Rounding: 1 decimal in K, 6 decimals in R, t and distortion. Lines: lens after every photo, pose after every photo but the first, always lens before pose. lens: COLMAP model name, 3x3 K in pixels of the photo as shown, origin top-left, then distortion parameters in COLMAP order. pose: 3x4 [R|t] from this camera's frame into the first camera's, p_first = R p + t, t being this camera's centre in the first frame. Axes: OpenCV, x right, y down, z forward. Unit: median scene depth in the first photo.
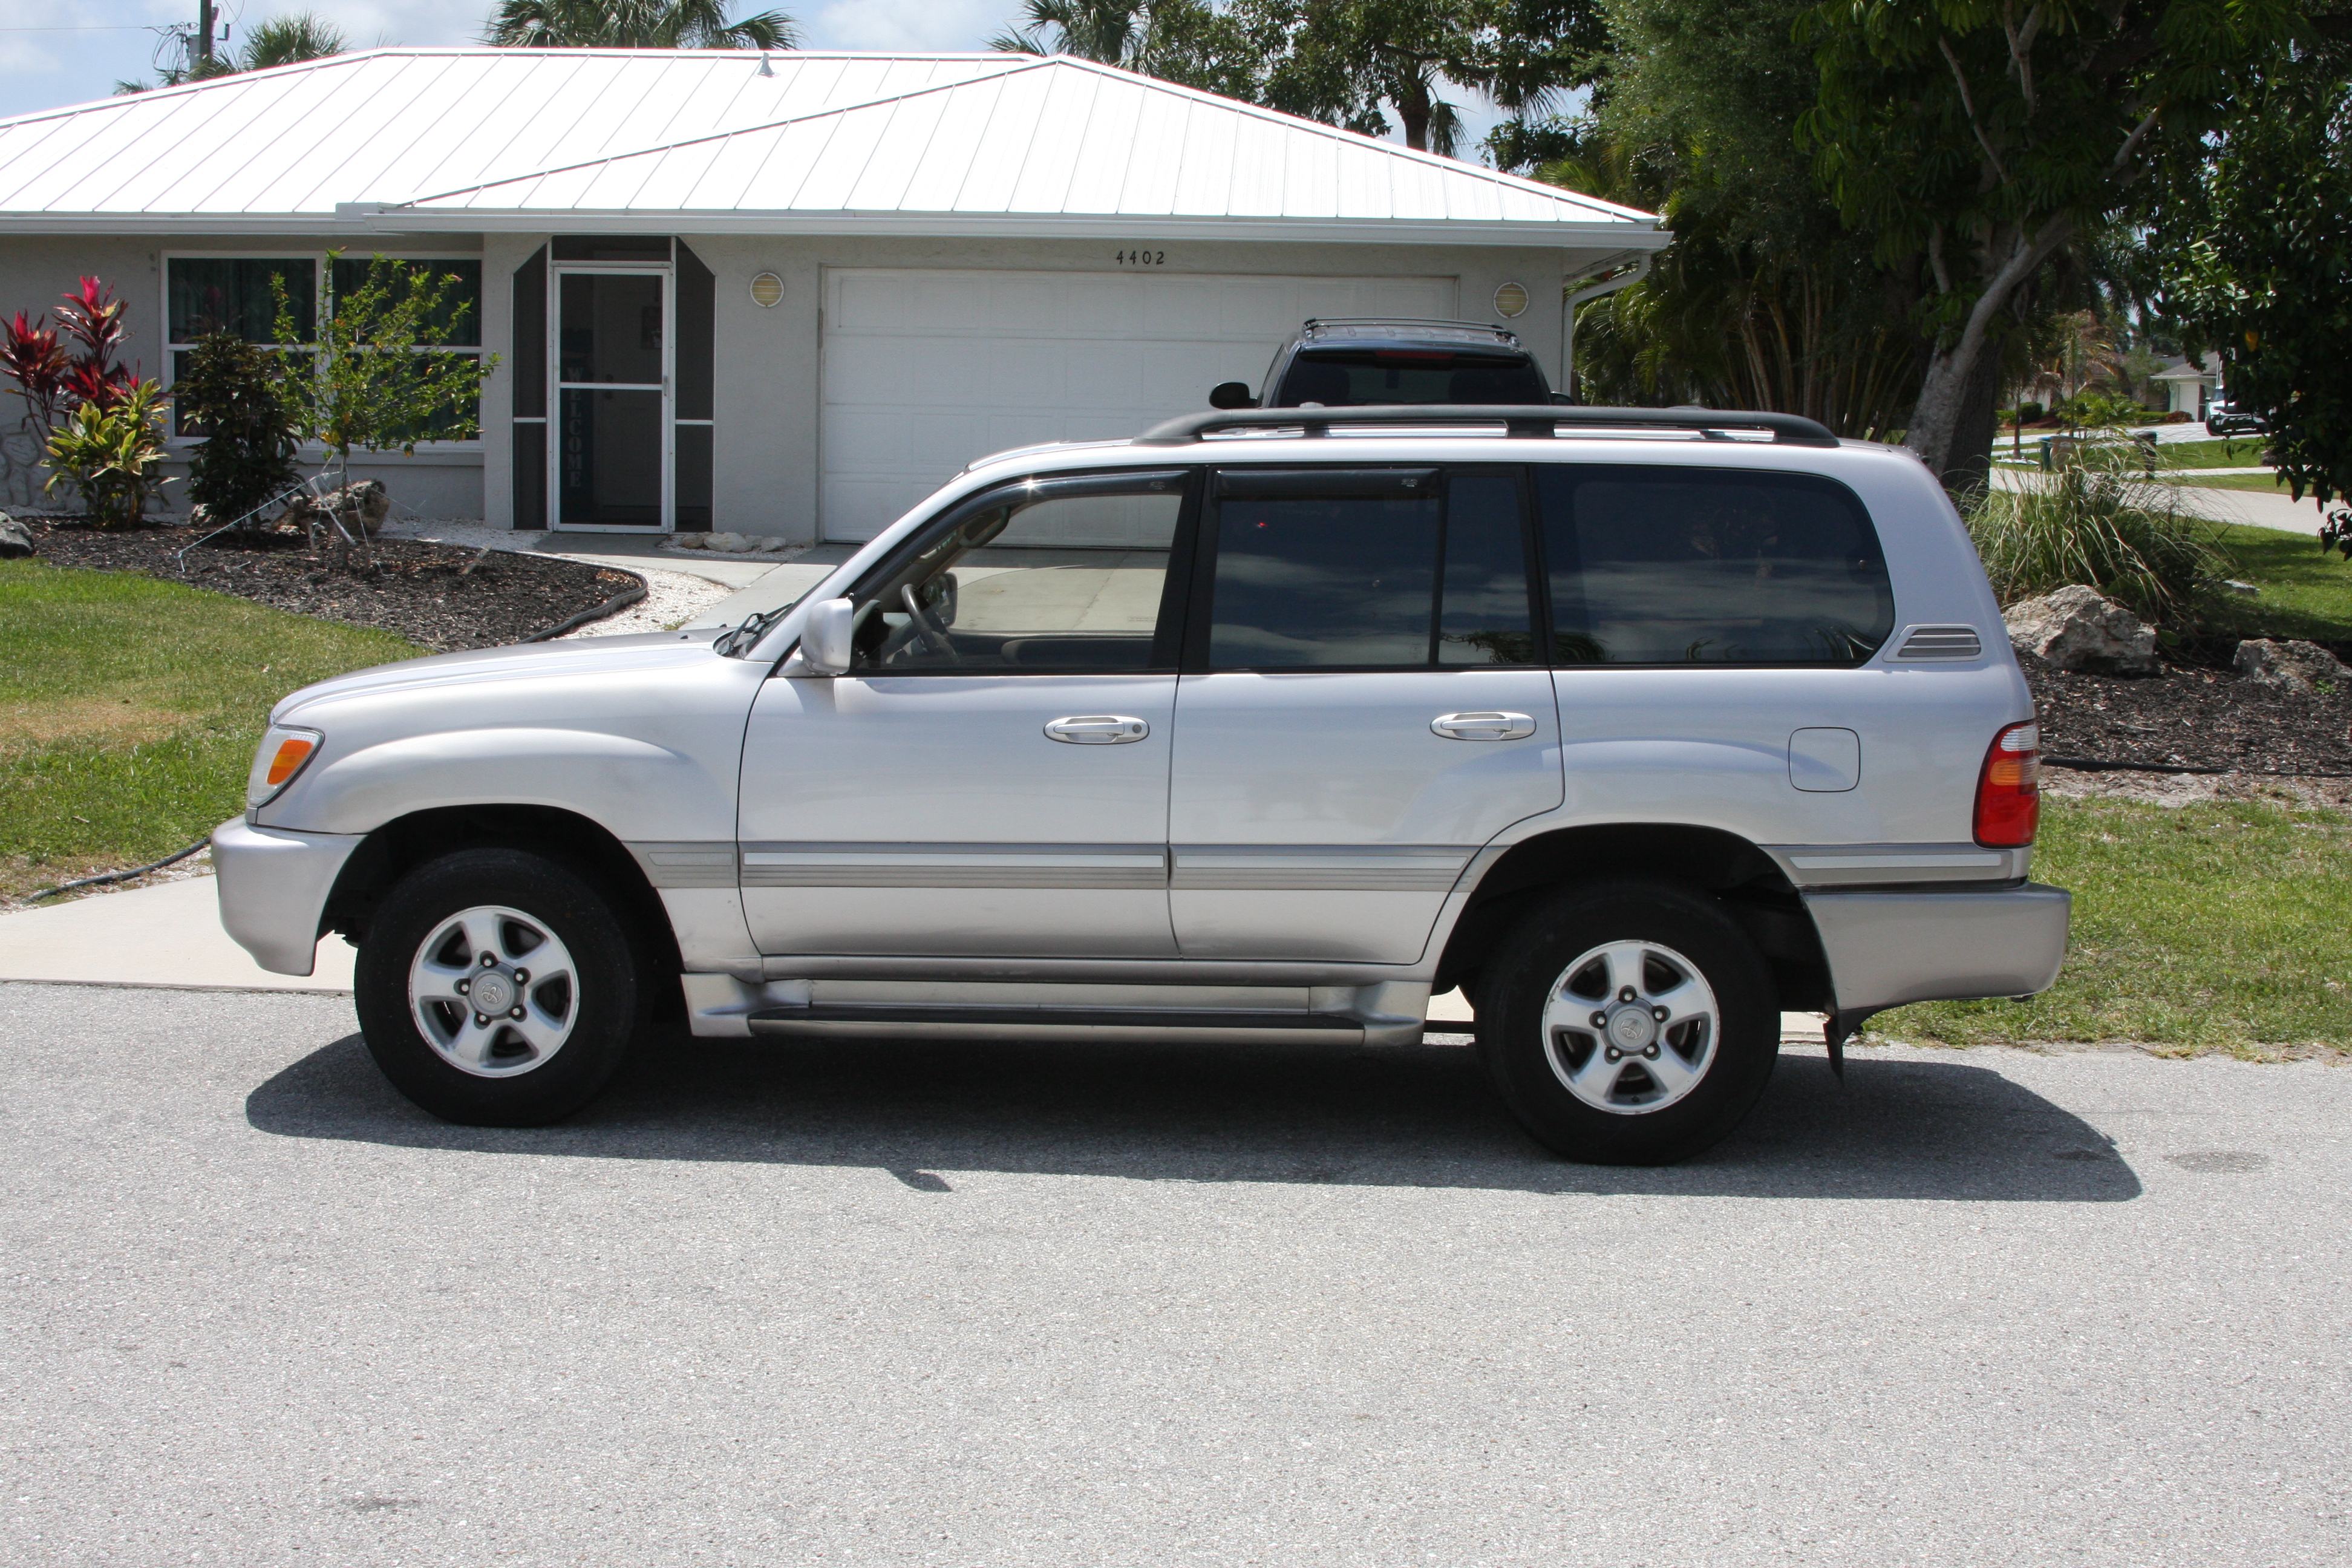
lens RADIAL K [[3202.8, 0, 1176.0], [0, 3202.8, 784.0], [0, 0, 1]] dist [-0.013967, -0.013517]
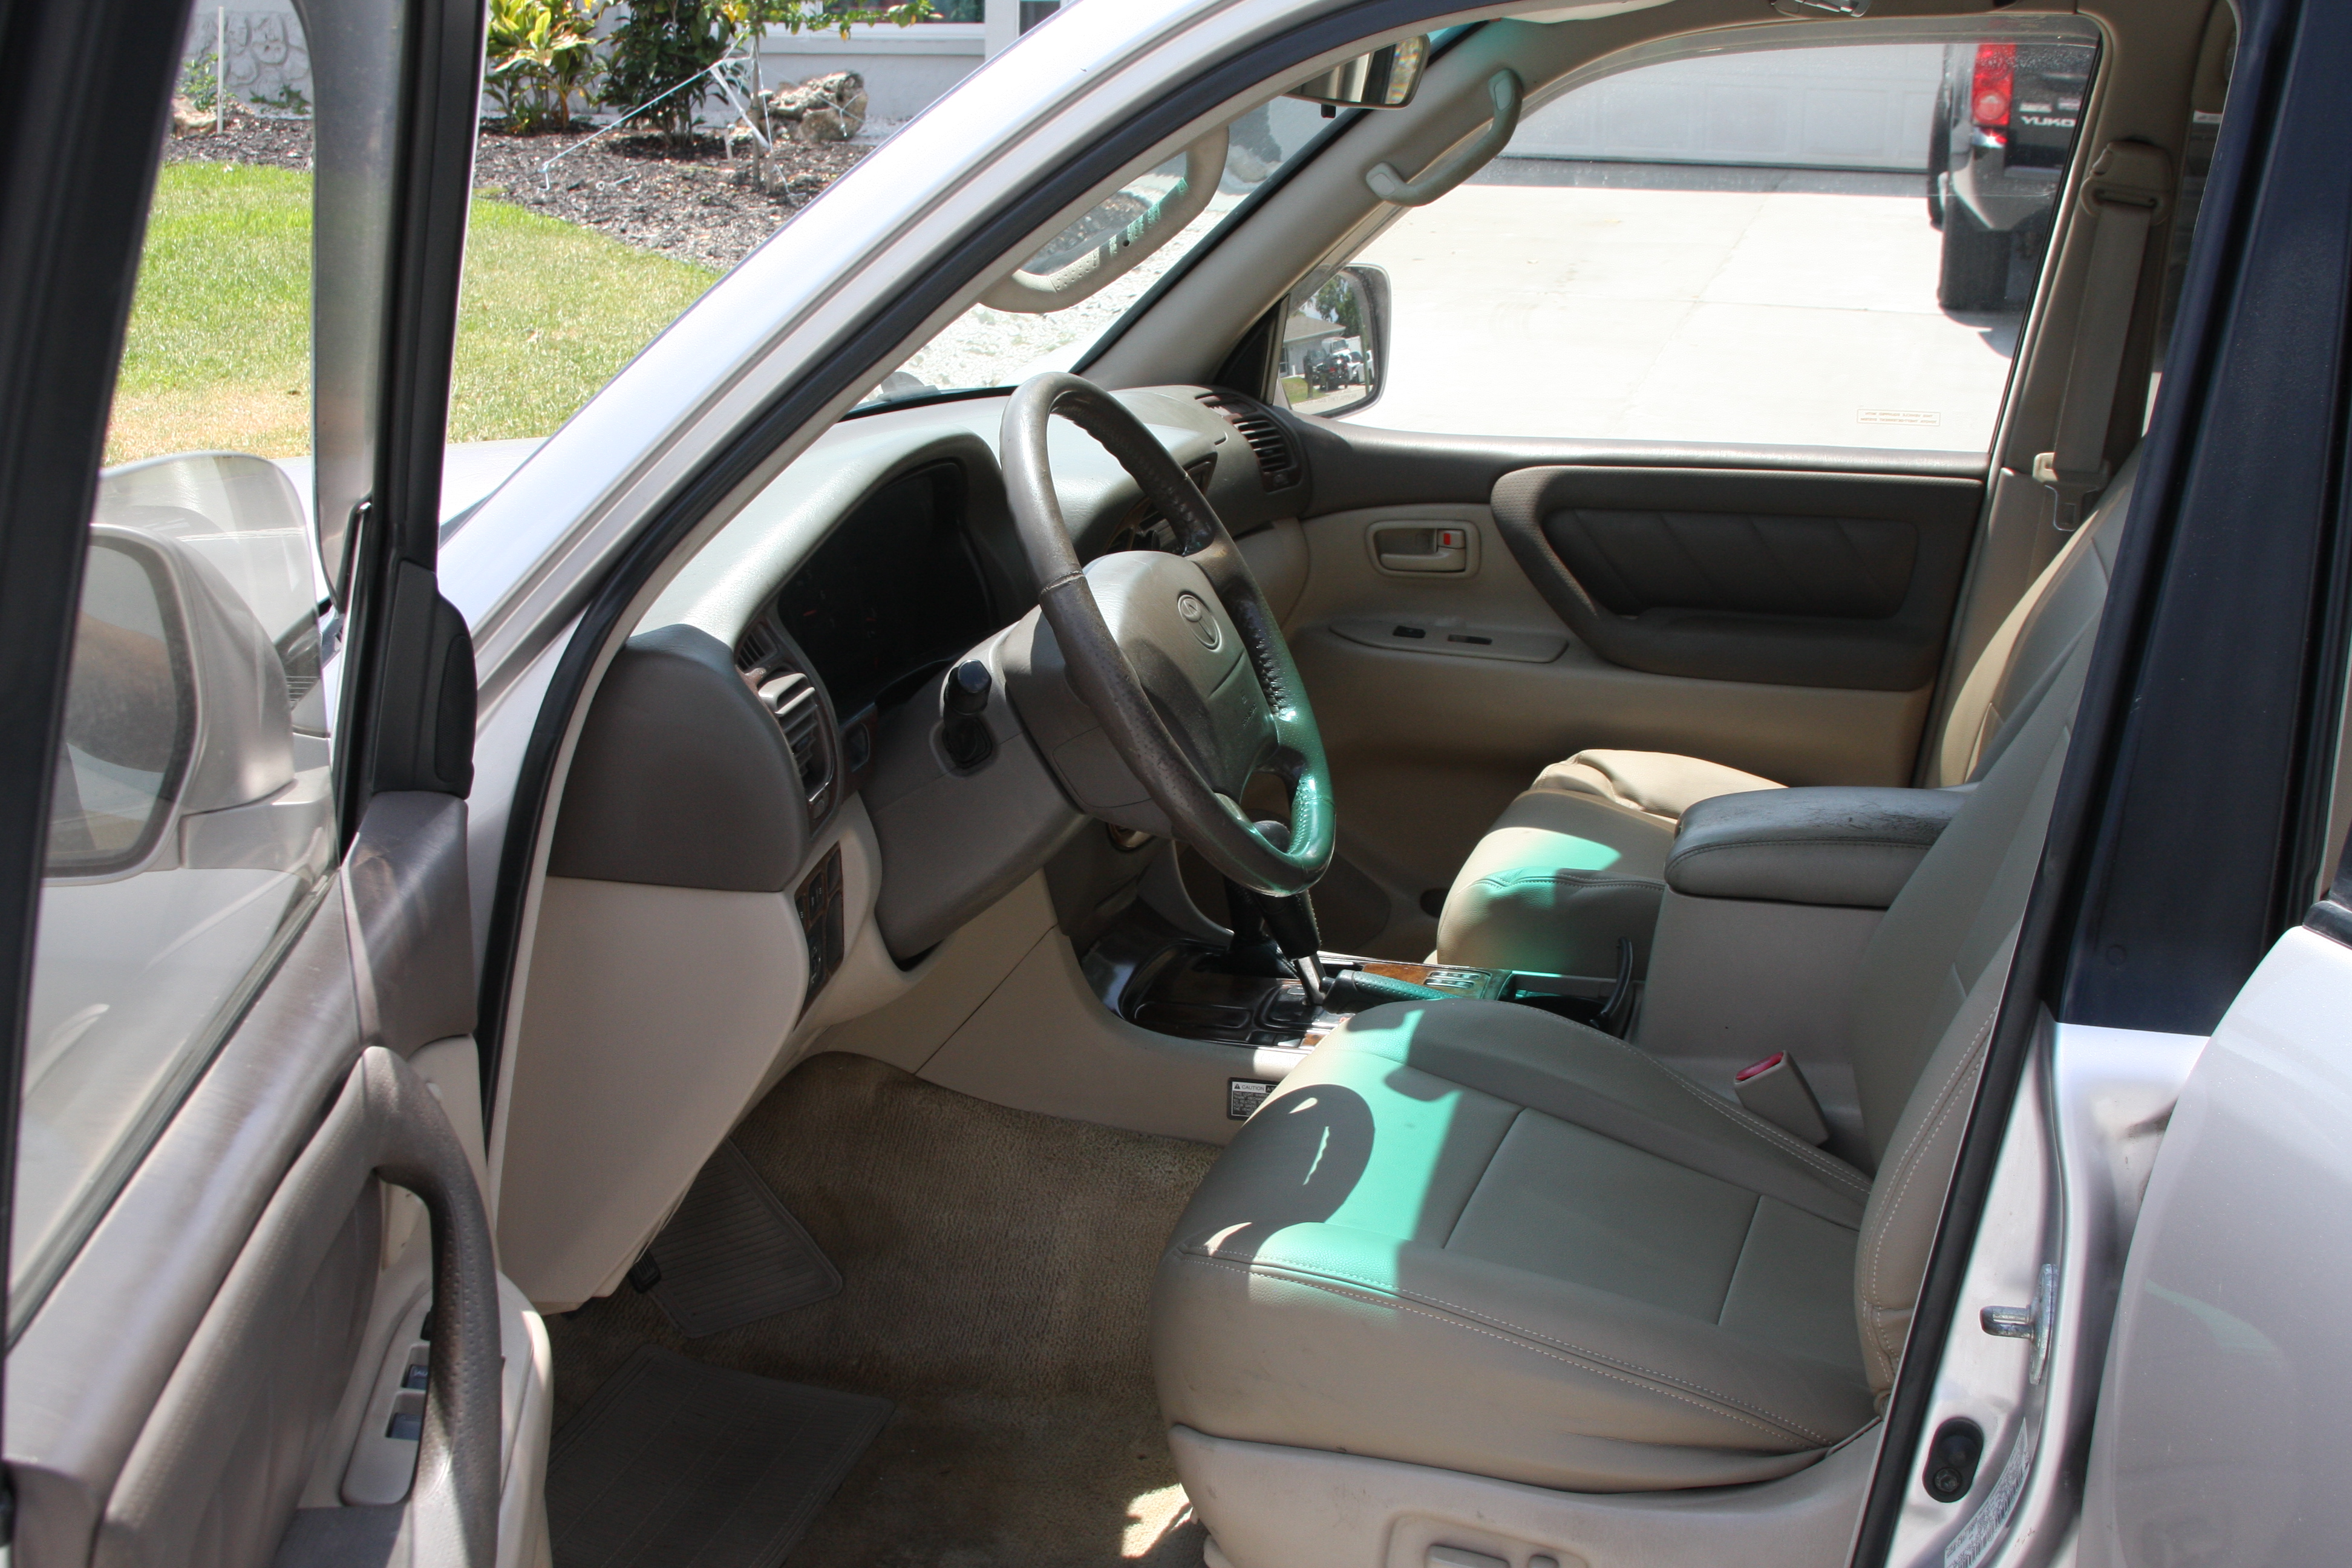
lens RADIAL K [[3037.6, 0, 1176.0], [0, 3037.6, 784.0], [0, 0, 1]] dist [-0.179838, 0.221861]
pose [[0.978603, 0.049221, -0.199786, -0.008230], [-0.022255, 0.990590, 0.135041, -0.022033], [0.204553, -0.127706, 0.970489, 0.270405]]
